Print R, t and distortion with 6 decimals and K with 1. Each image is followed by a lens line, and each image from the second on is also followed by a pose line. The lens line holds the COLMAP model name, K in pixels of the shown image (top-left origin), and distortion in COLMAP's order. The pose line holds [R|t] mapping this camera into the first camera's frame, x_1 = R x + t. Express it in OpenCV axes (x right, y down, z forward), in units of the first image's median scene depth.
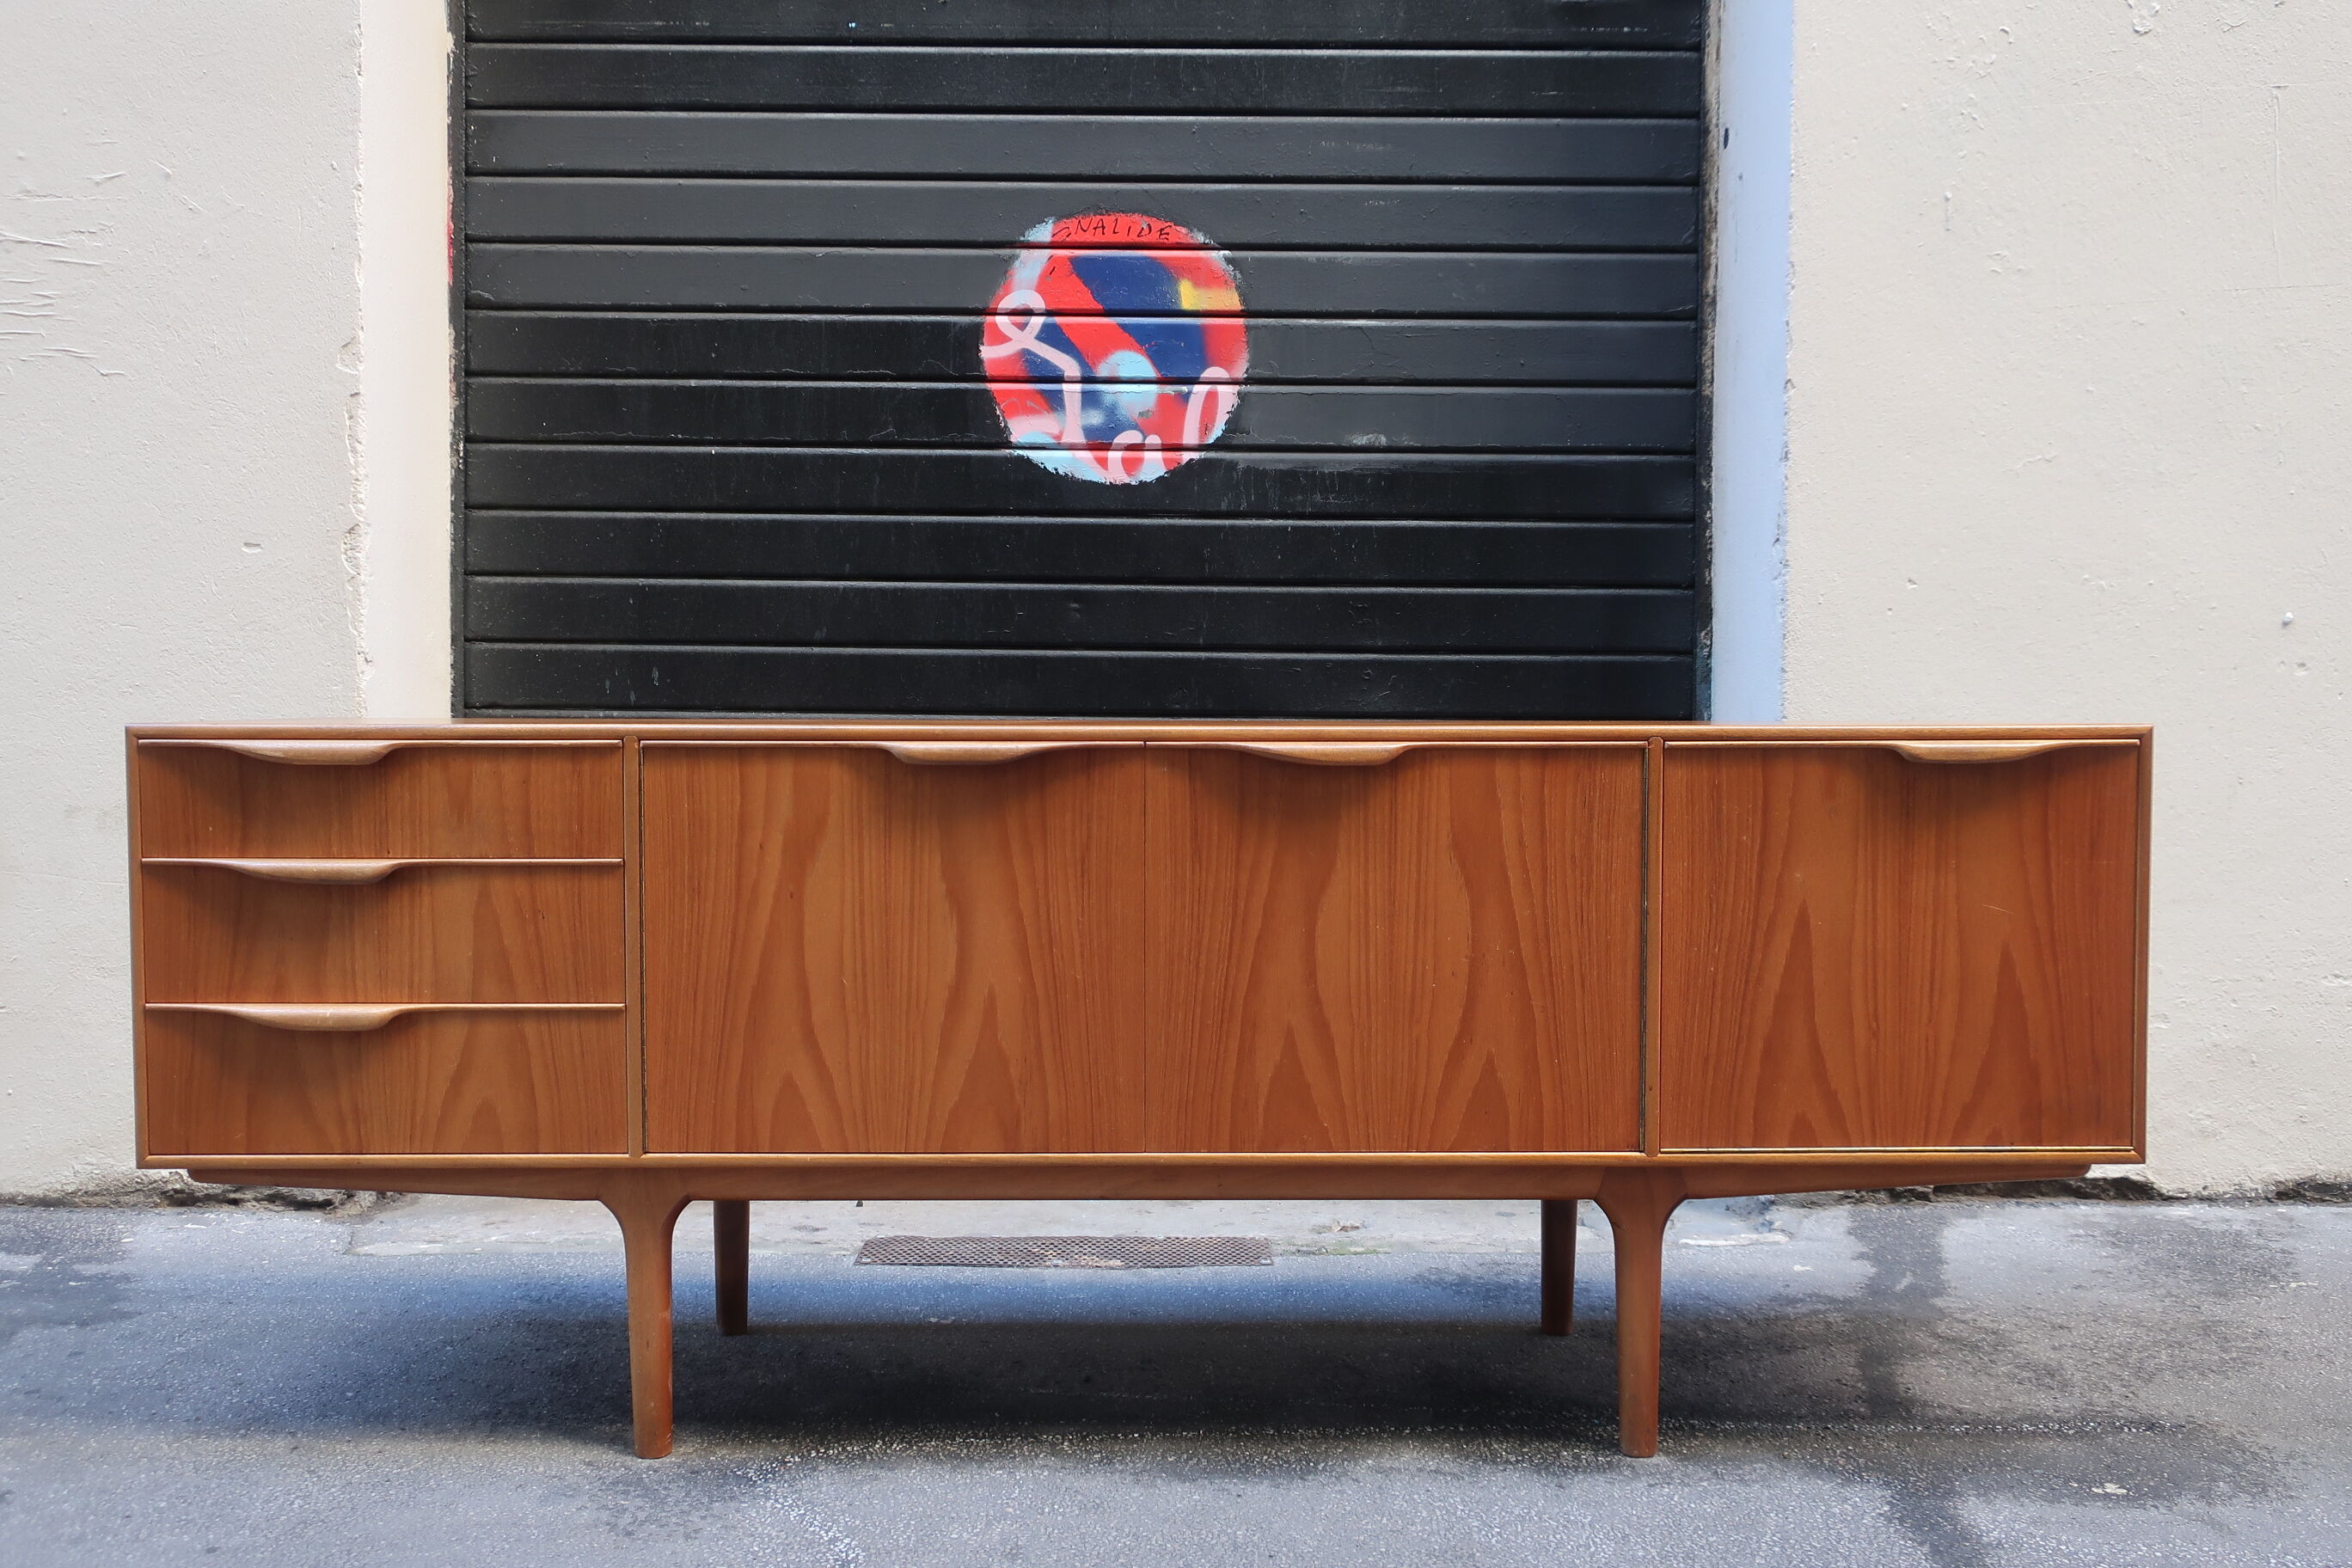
lens RADIAL K [[1857.3, 0, 1165.1], [0, 1857.3, 774.1], [0, 0, 1]] dist [-0.004529, -0.004058]
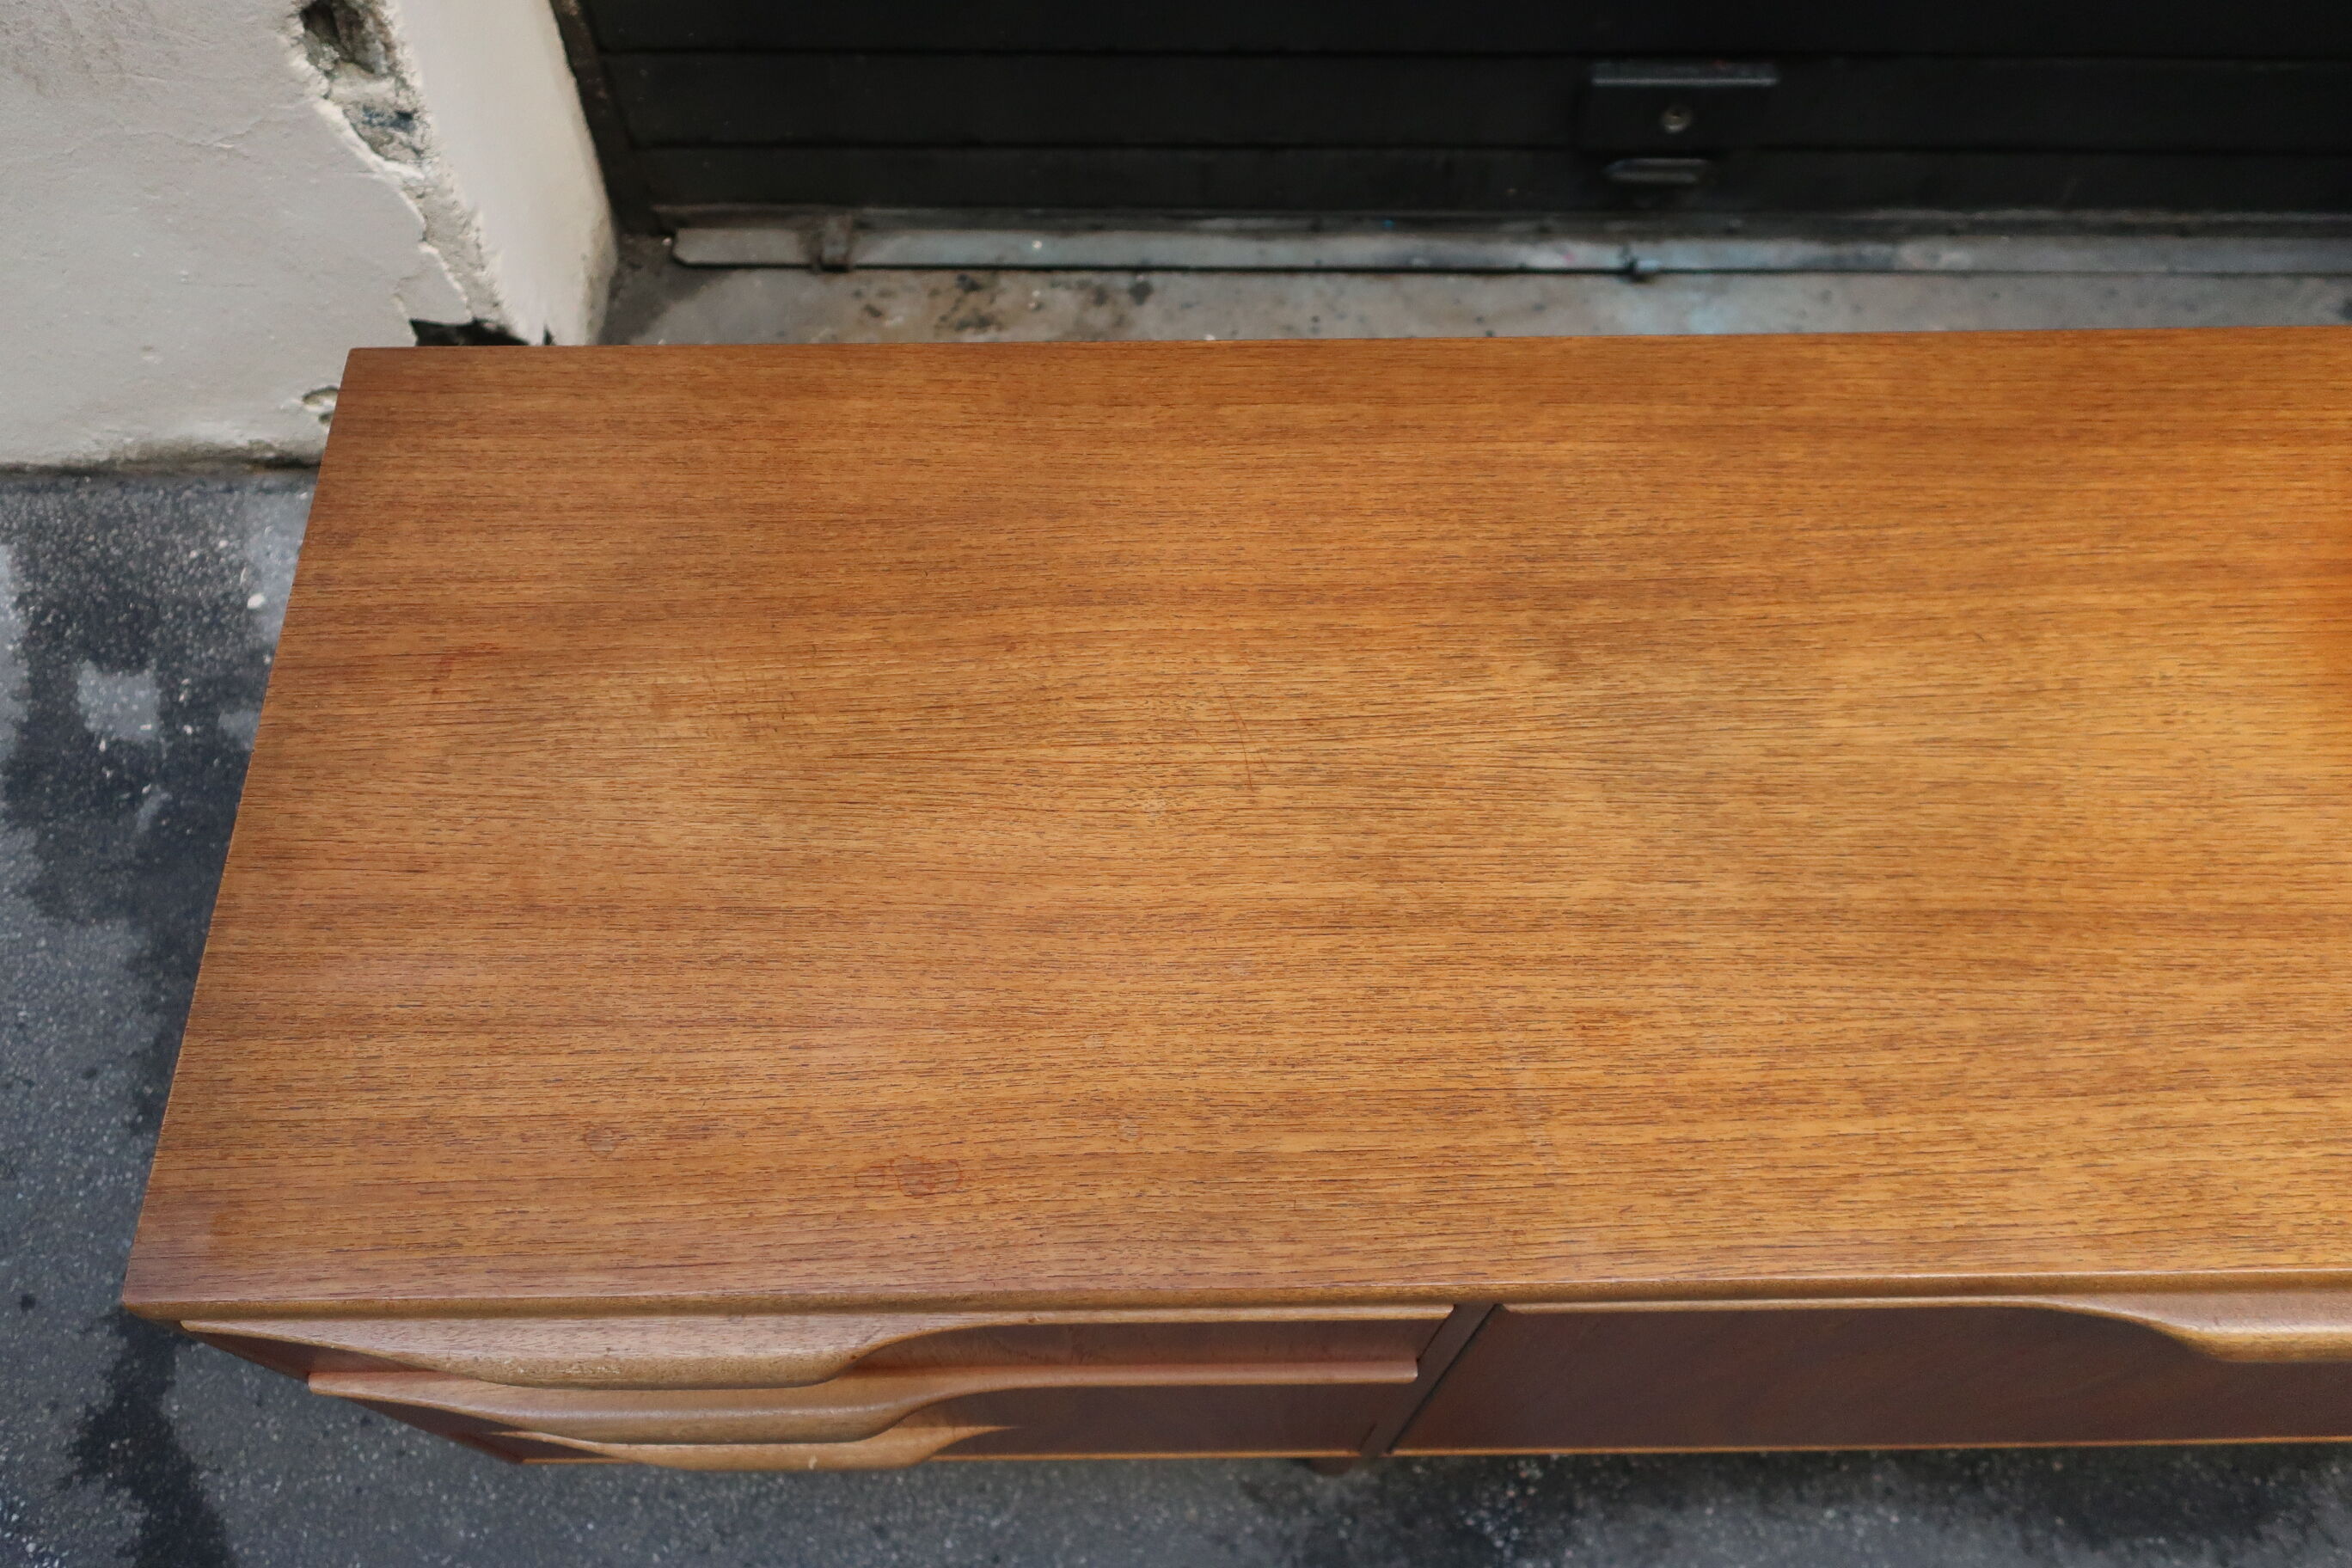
lens RADIAL K [[1857.3, 0, 1147.9], [0, 1857.3, 778.5], [0, 0, 1]] dist [-0.004529, -0.004058]
pose [[0.999924, -0.008602, -0.008849, -0.210334], [0.011950, 0.495926, 0.868282, -0.240473], [-0.003080, -0.868322, 0.495991, 0.542348]]
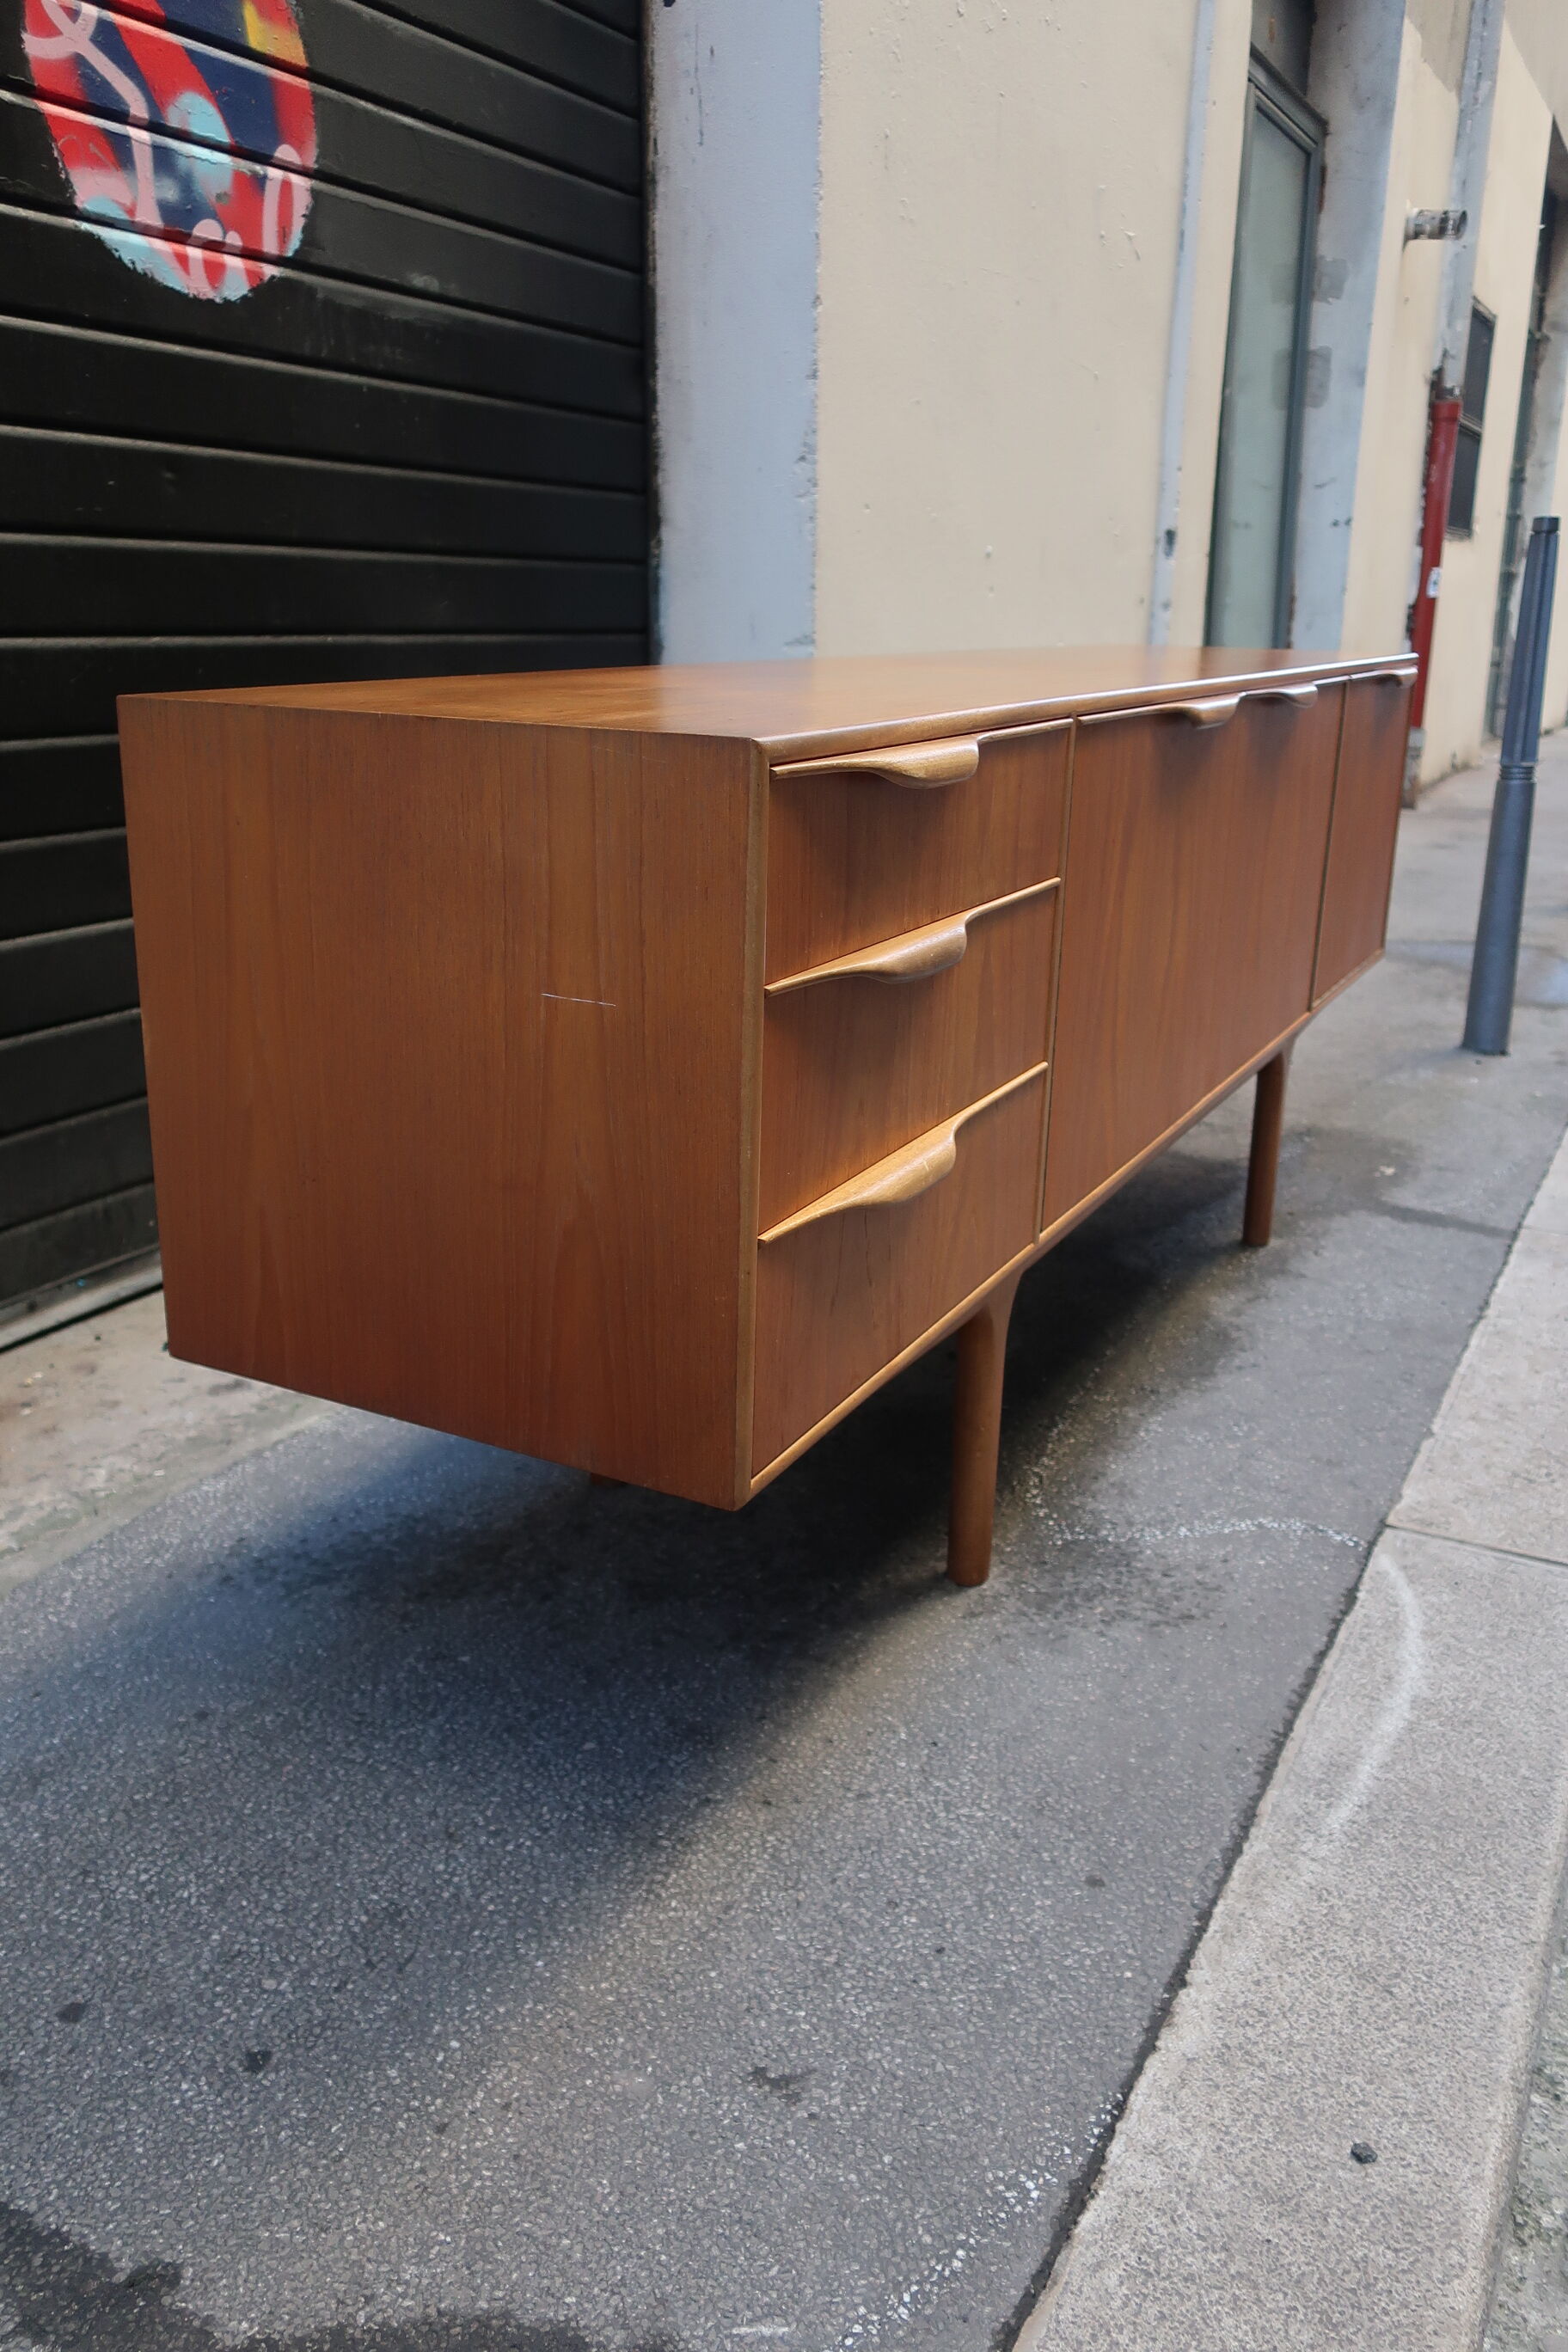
lens RADIAL K [[1857.3, 0, 785.7], [0, 1857.3, 1170.9], [0, 0, 1]] dist [-0.004529, -0.004058]
pose [[0.466513, -0.258483, 0.845903, -0.616006], [0.012756, 0.958214, 0.285767, -0.036143], [-0.884422, -0.122524, 0.450316, 0.444063]]
